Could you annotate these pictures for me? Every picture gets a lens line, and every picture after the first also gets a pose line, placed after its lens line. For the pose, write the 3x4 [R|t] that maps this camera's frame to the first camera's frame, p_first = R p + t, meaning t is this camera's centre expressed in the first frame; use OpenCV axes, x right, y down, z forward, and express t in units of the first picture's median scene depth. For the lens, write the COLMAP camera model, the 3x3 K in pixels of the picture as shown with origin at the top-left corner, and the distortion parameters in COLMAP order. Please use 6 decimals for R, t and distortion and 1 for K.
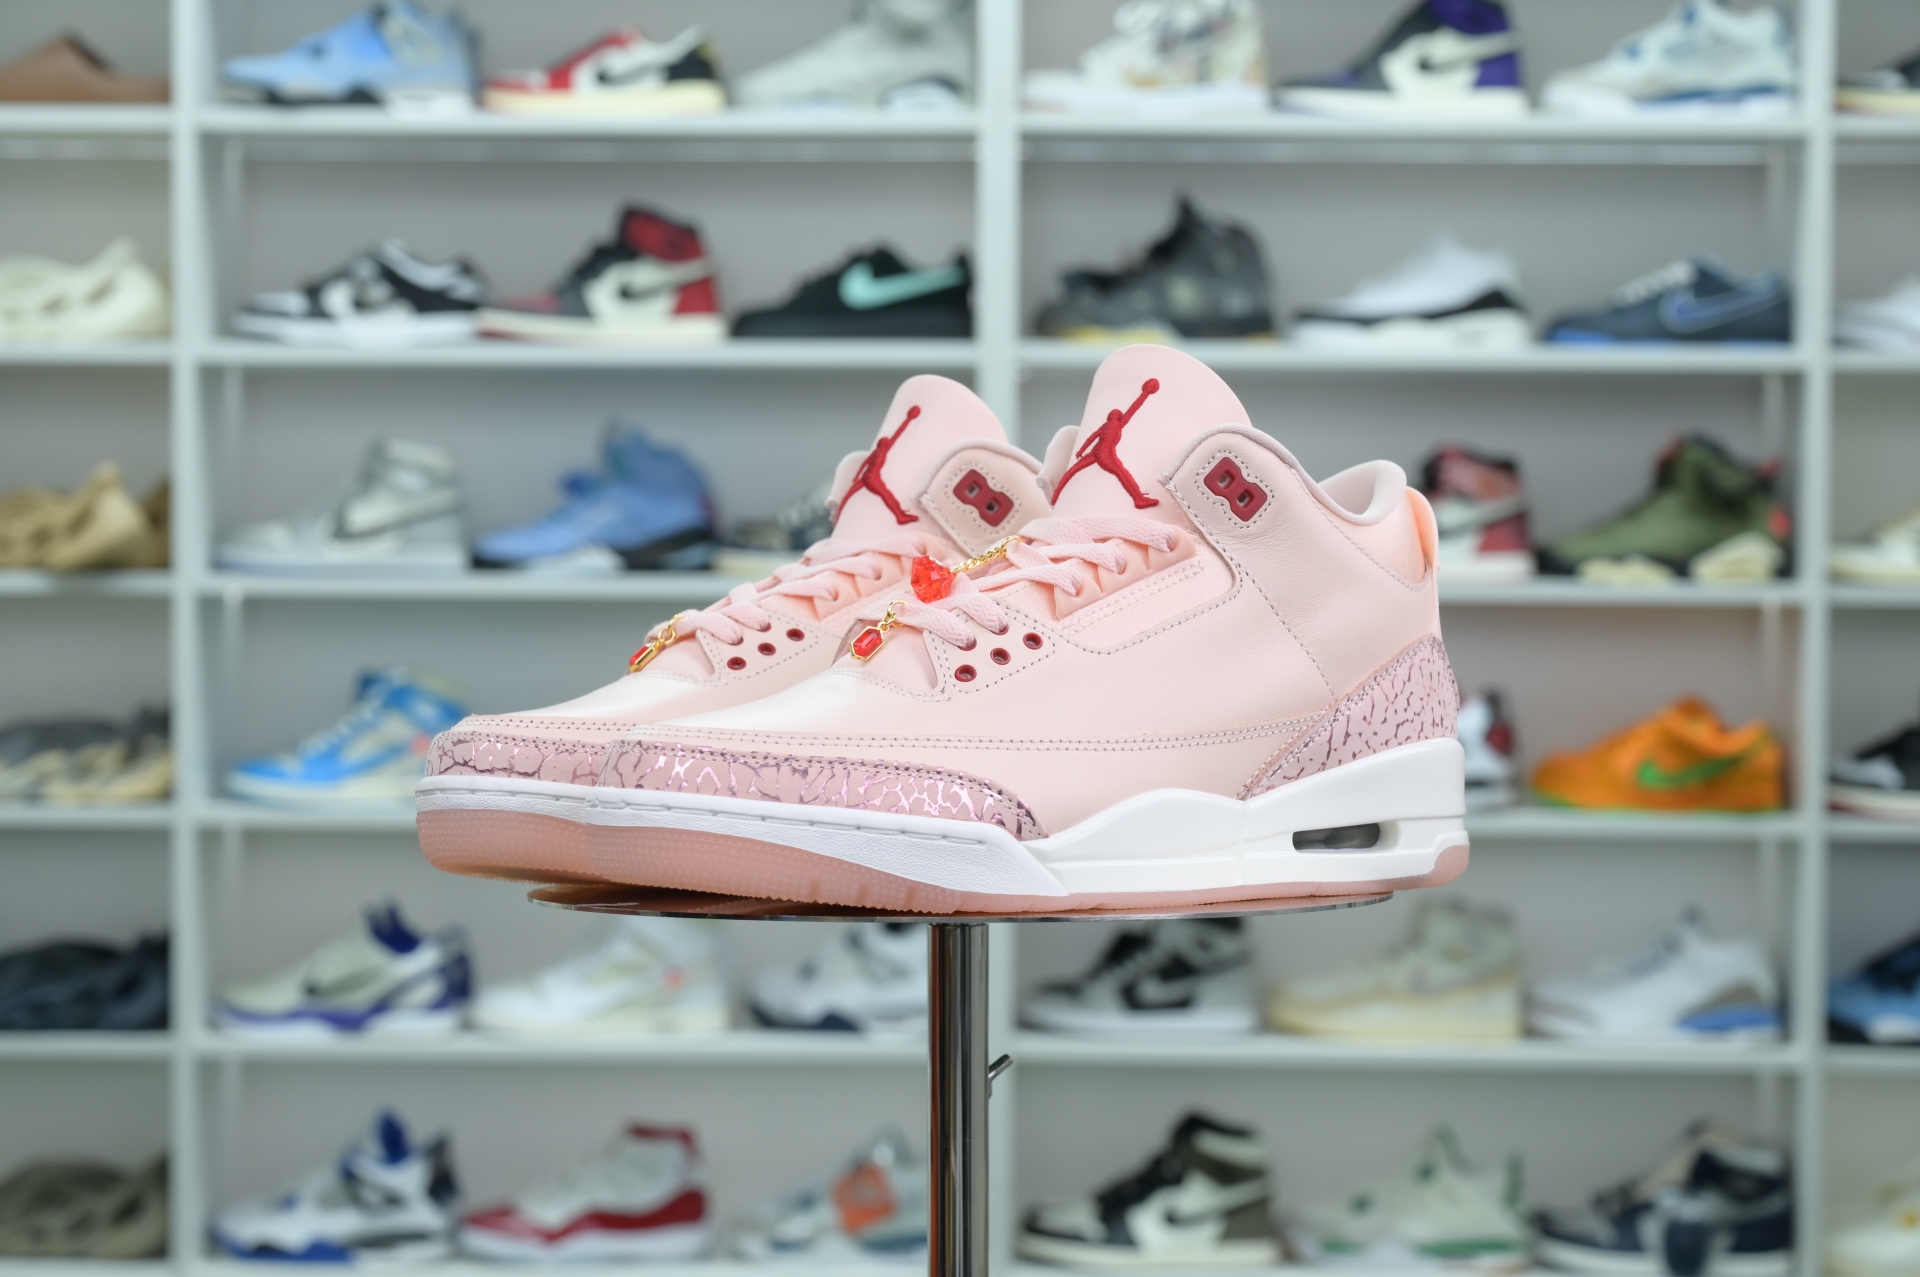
lens RADIAL K [[3941.5, 0, 964.9], [0, 3941.5, 641.5], [0, 0, 1]] dist [-0.020221, 0.000000]
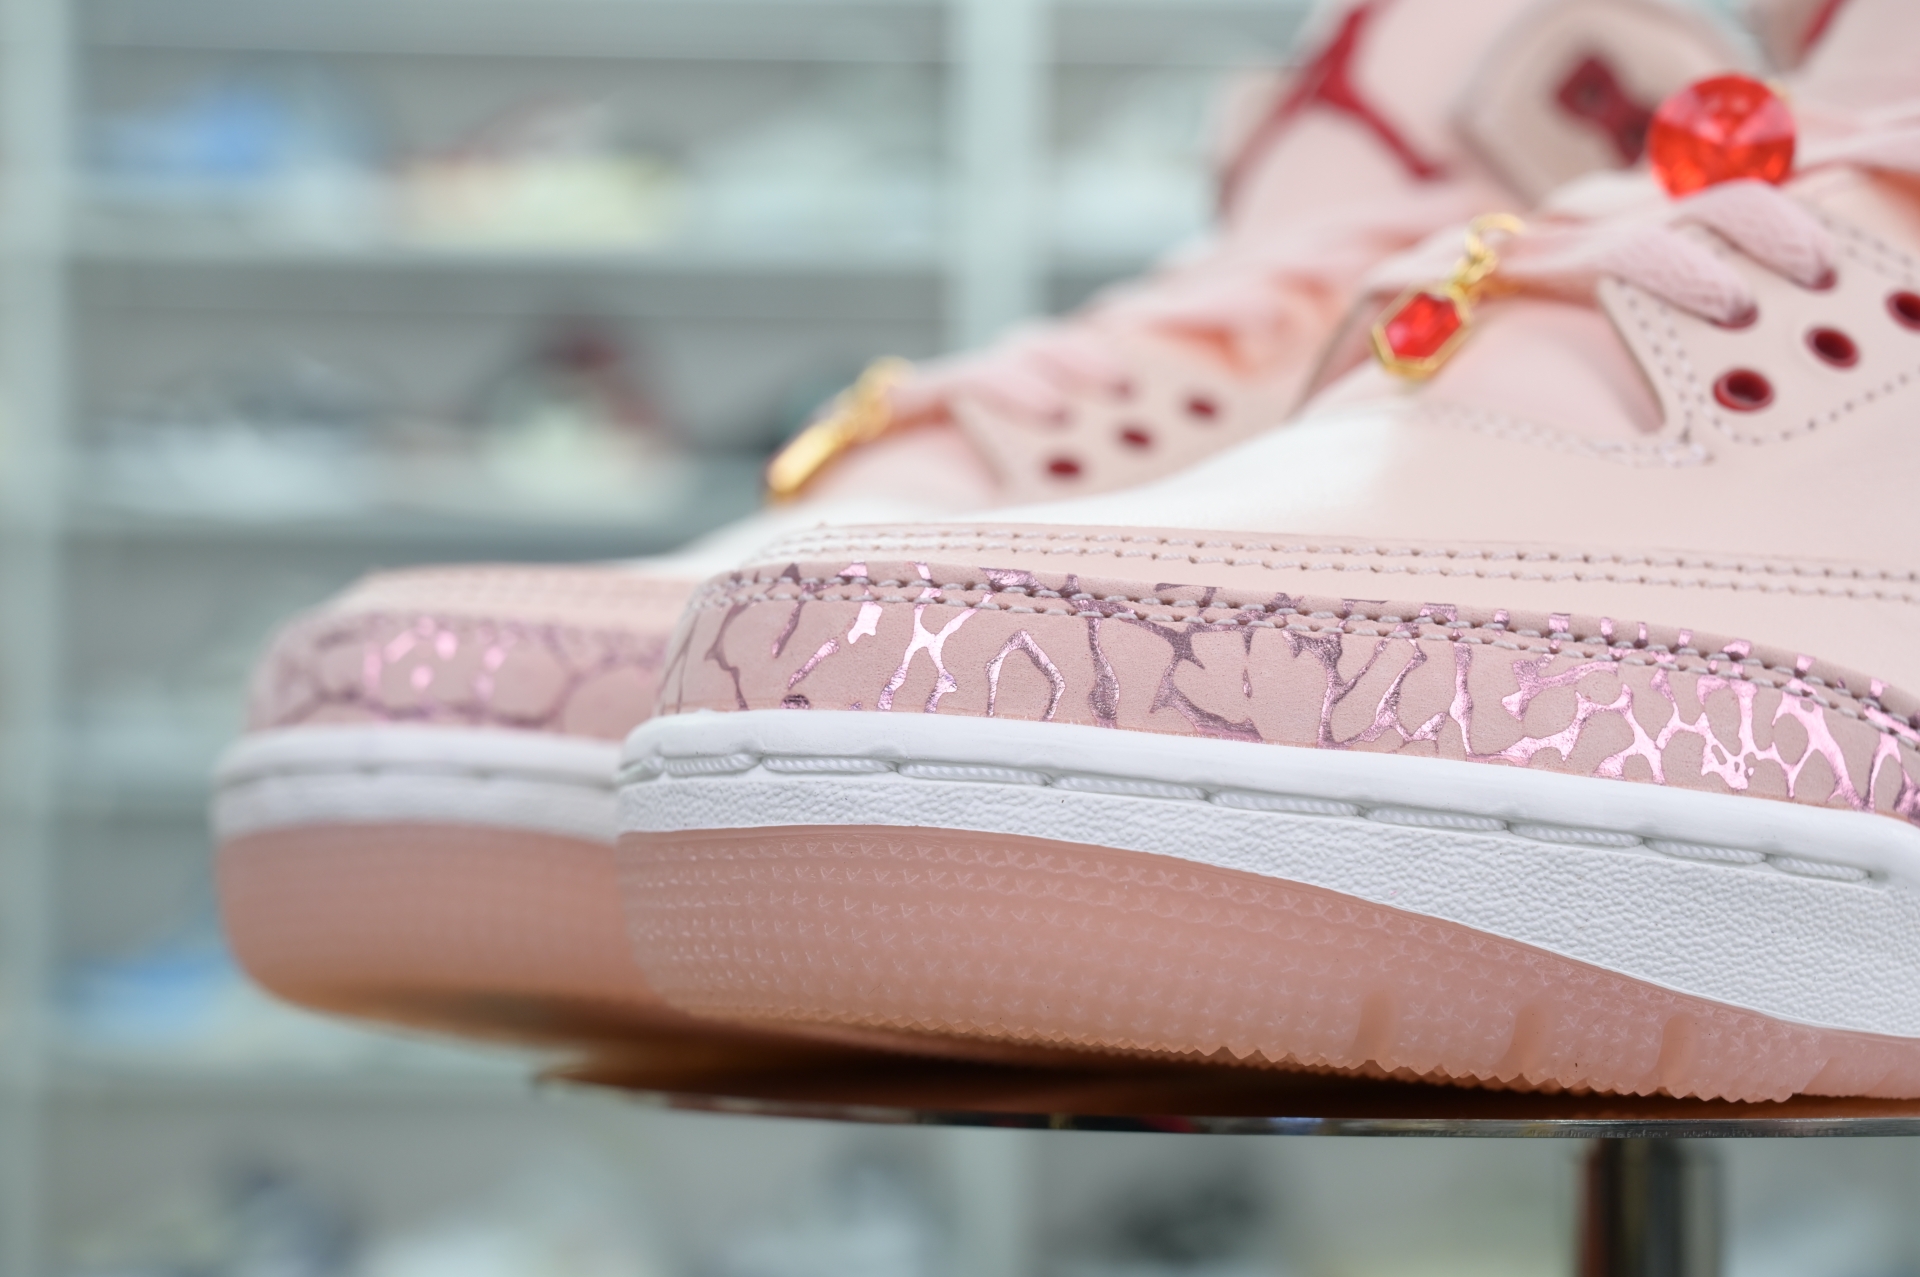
lens RADIAL K [[3941.5, 0, 953.4], [0, 3941.5, 634.5], [0, 0, 1]] dist [-0.020221, 0.000000]
pose [[0.999755, -0.005670, 0.021401, -0.070172], [0.007172, 0.997468, -0.070756, 0.049070], [-0.020946, 0.070892, 0.997264, 0.627906]]
